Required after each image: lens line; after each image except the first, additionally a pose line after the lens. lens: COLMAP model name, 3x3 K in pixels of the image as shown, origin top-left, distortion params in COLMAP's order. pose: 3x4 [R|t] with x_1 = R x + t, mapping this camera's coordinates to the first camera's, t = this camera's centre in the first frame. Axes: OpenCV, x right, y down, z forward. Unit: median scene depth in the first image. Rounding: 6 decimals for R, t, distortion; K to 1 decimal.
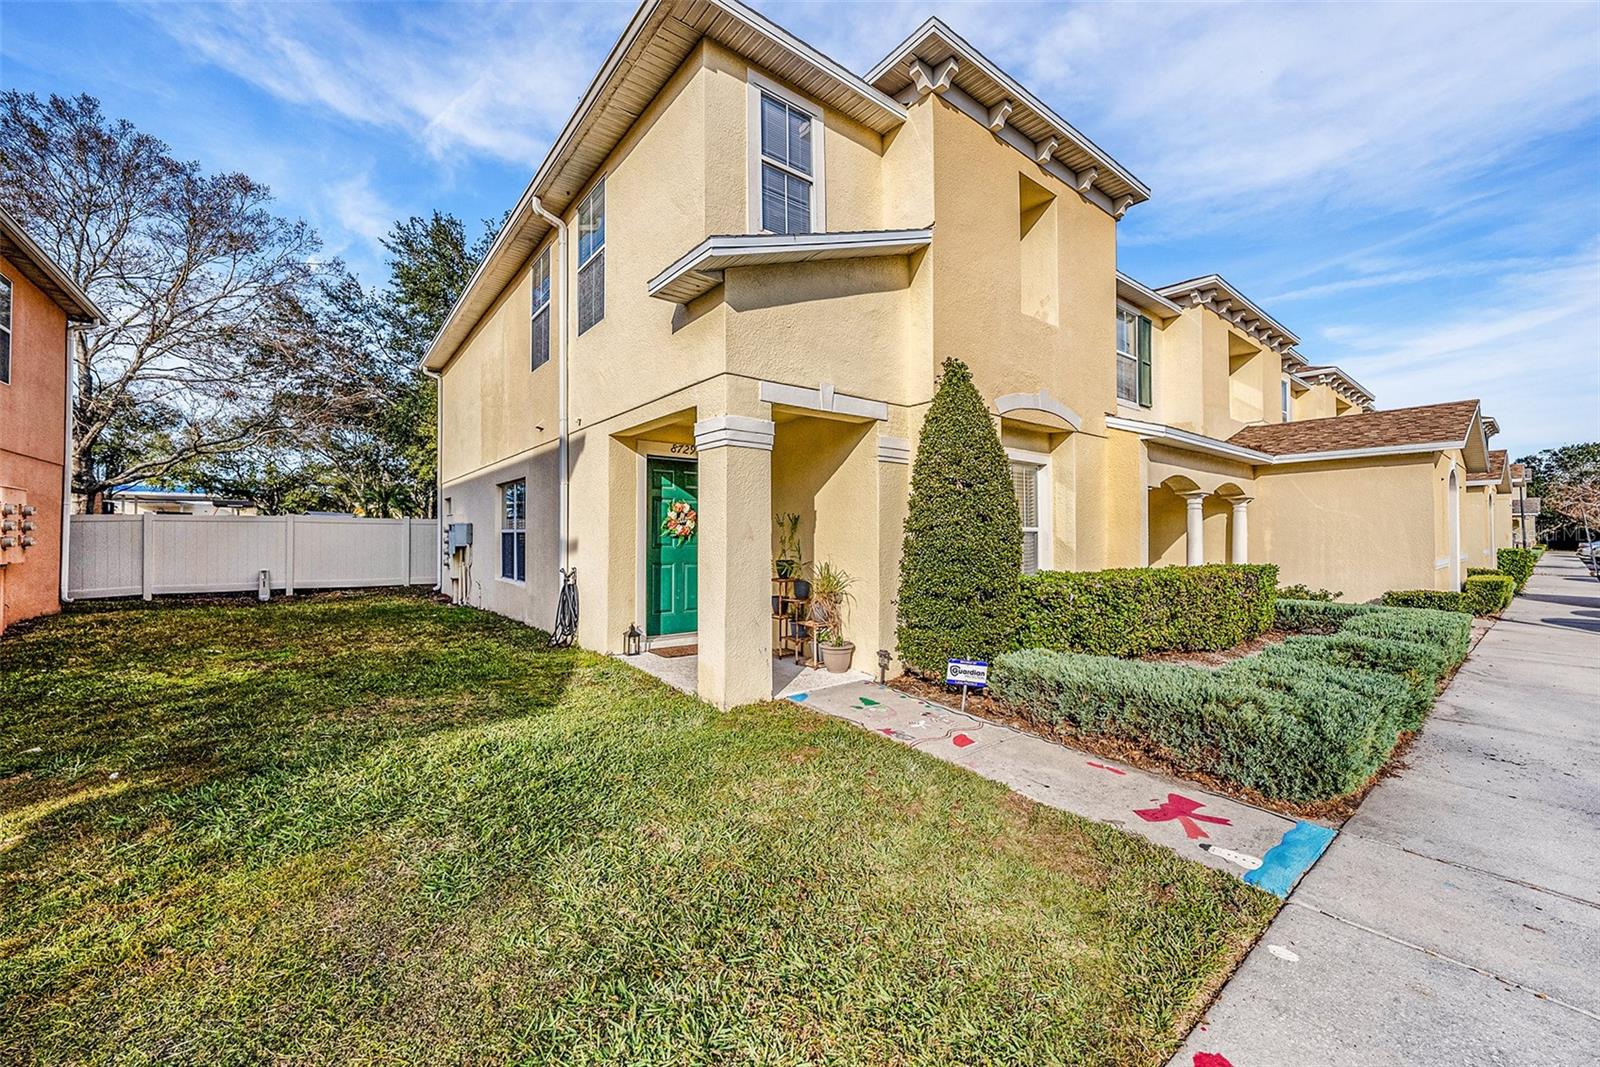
lens RADIAL K [[614.8, 0, 800.0], [0, 614.8, 533.5], [0, 0, 1]] dist [-0.011210, 0.000007]
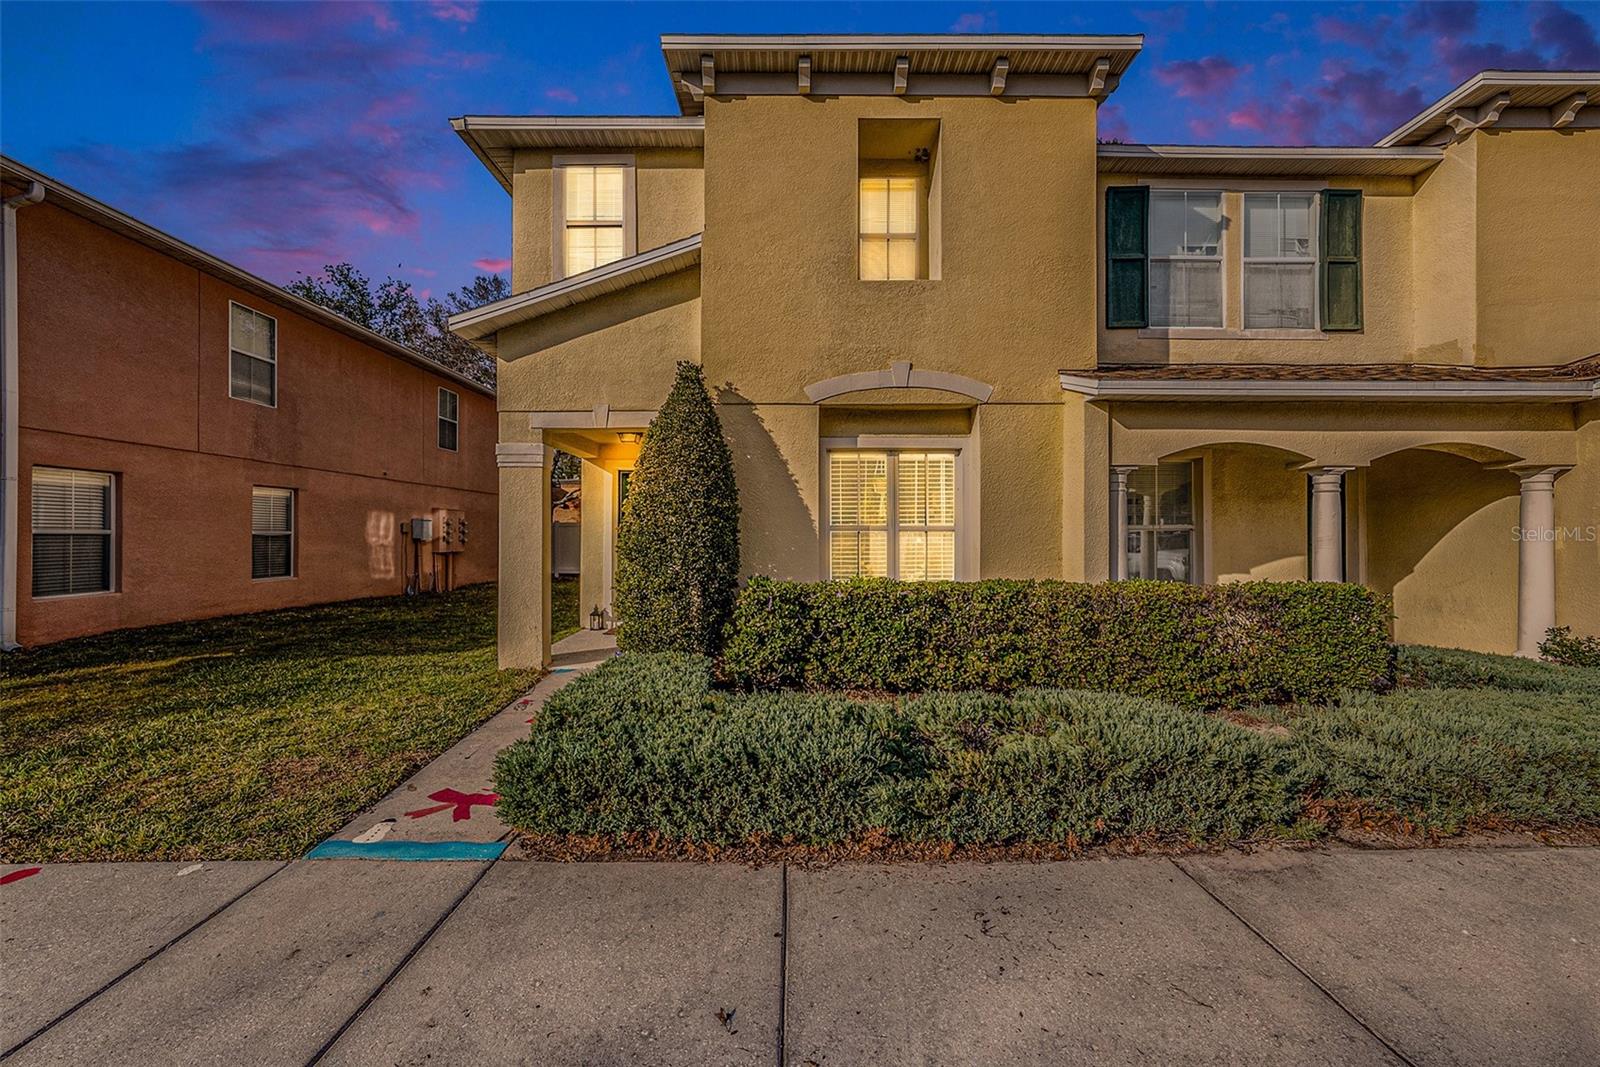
lens RADIAL K [[614.8, 0, 800.0], [0, 614.8, 533.5], [0, 0, 1]] dist [-0.011210, 0.000007]
pose [[0.785575, -0.003714, -0.618756, 0.804658], [0.003801, 0.999992, -0.001178, 0.001203], [0.618755, -0.001426, 0.785583, 0.250767]]
